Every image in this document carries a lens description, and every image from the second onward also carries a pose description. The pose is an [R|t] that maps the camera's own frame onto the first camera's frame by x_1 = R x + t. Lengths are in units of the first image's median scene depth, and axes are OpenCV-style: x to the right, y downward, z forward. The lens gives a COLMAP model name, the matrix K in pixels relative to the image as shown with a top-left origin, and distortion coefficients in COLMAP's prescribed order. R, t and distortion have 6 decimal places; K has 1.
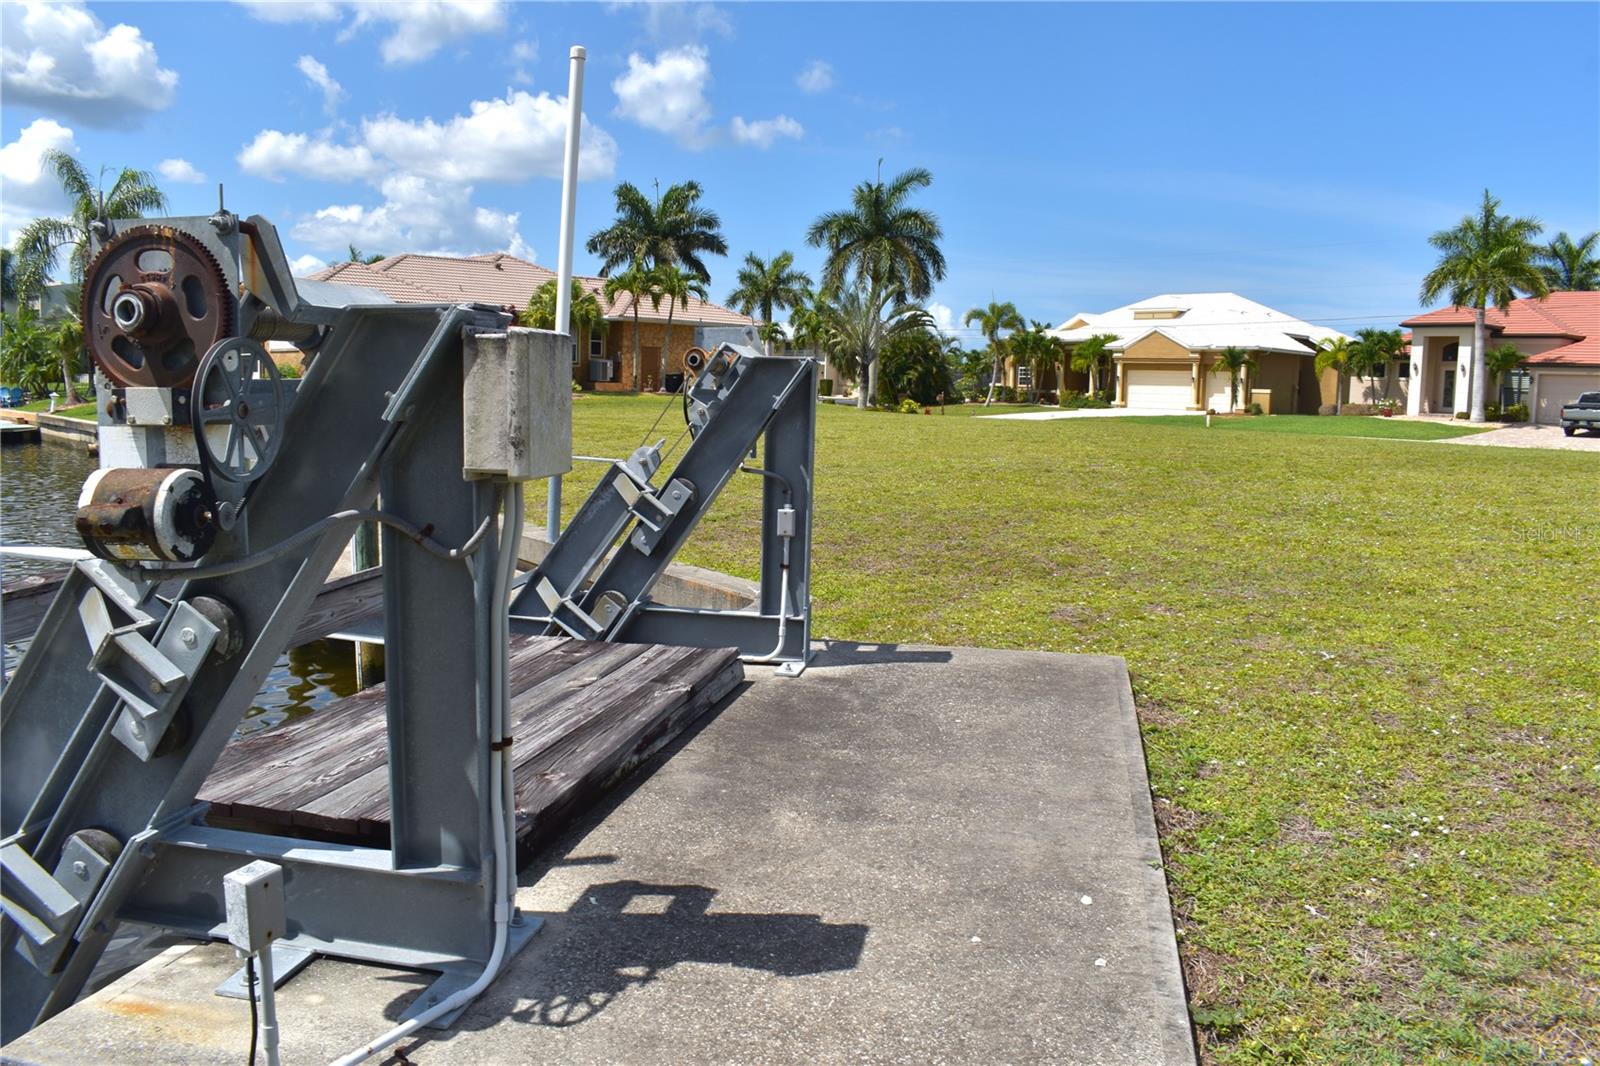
lens RADIAL K [[1246.2, 0, 797.1], [0, 1246.2, 527.8], [0, 0, 1]] dist [-0.097319, 0.011690]
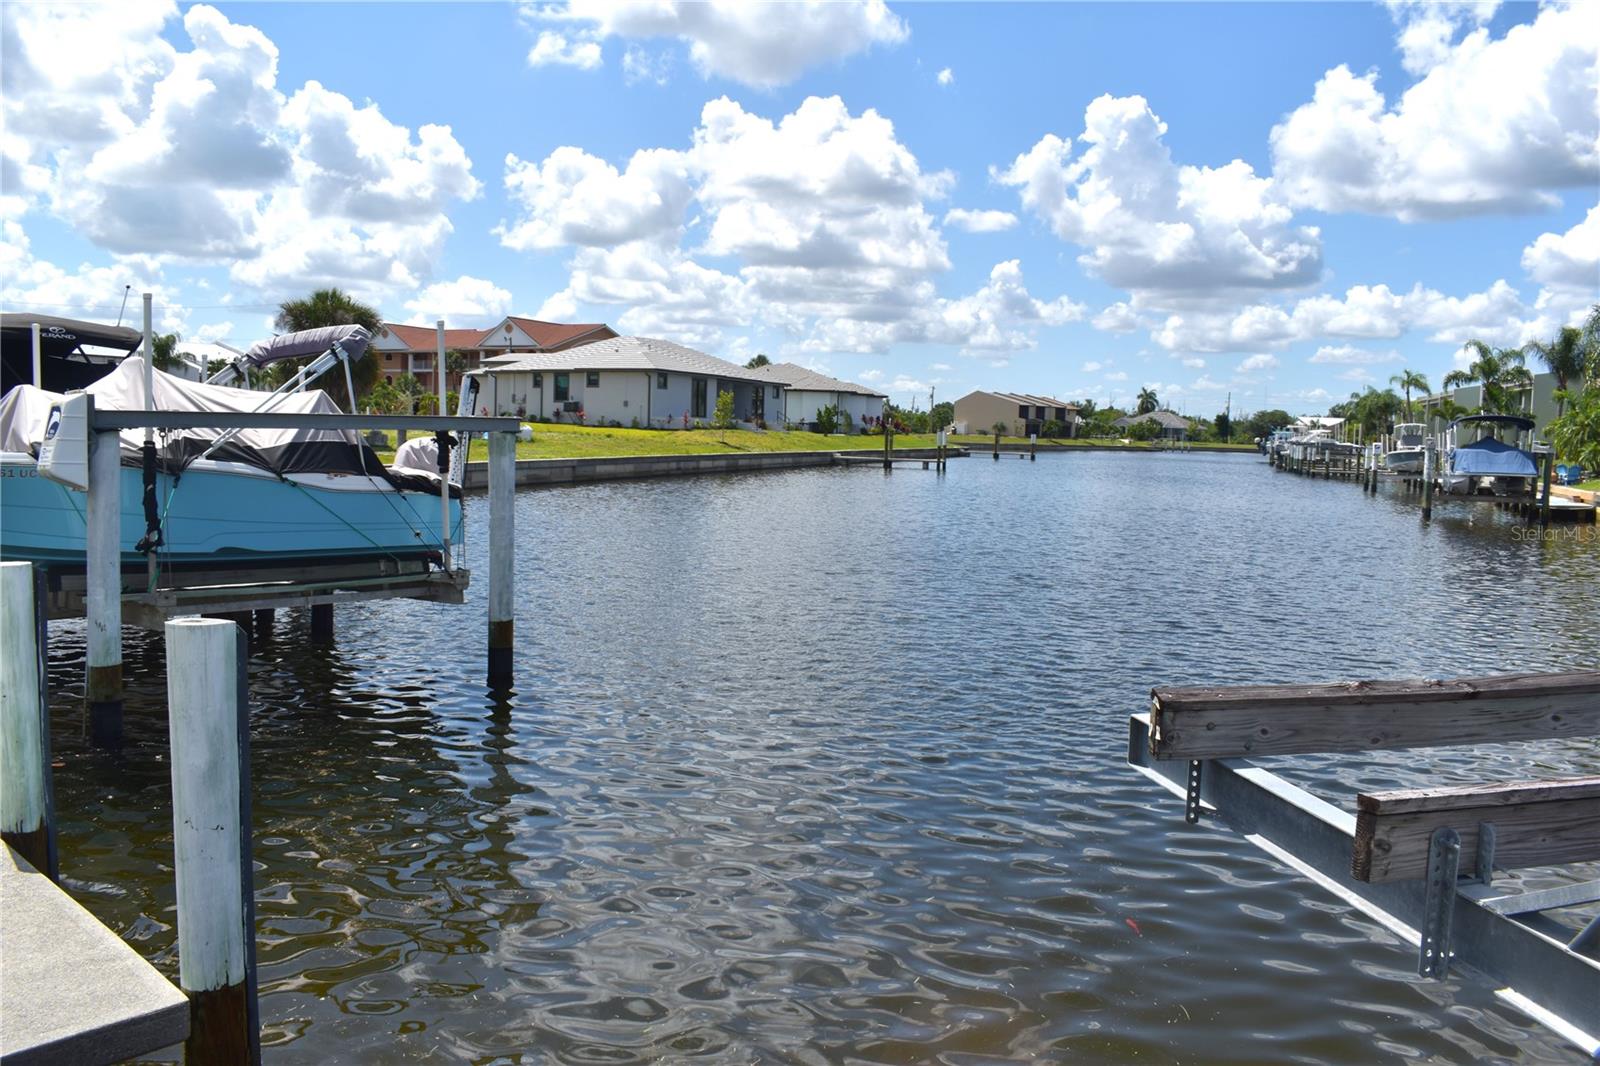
lens RADIAL K [[1243.1, 0, 790.3], [0, 1243.1, 530.1], [0, 0, 1]] dist [-0.102261, 0.021519]
pose [[0.409635, 0.061155, -0.910197, -0.131518], [-0.118229, 0.992895, 0.013503, 0.004103], [0.904556, 0.102080, 0.413955, -0.006582]]
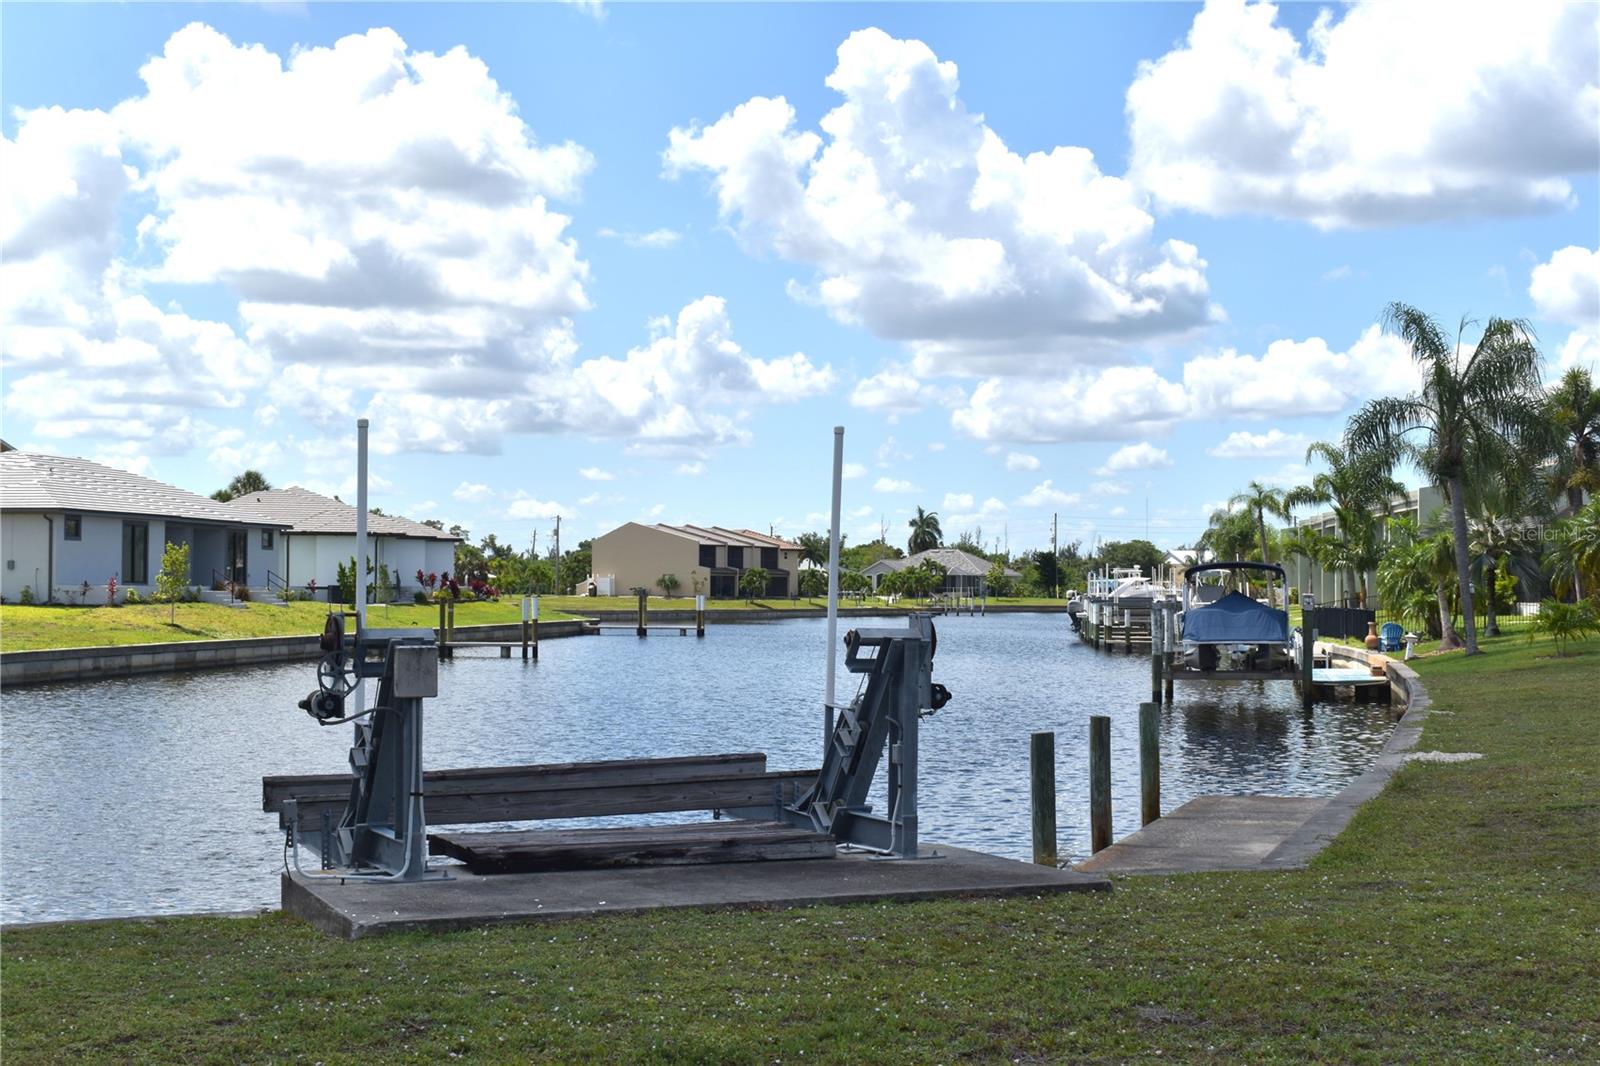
lens RADIAL K [[2326.6, 0, 845.9], [0, 2326.6, 532.2], [0, 0, 1]] dist [-0.043488, 0.004843]
pose [[0.591014, -0.040142, -0.805662, 3.406810], [-0.080101, 0.990904, -0.108132, 0.054646], [0.802674, 0.128441, 0.582423, -0.979522]]
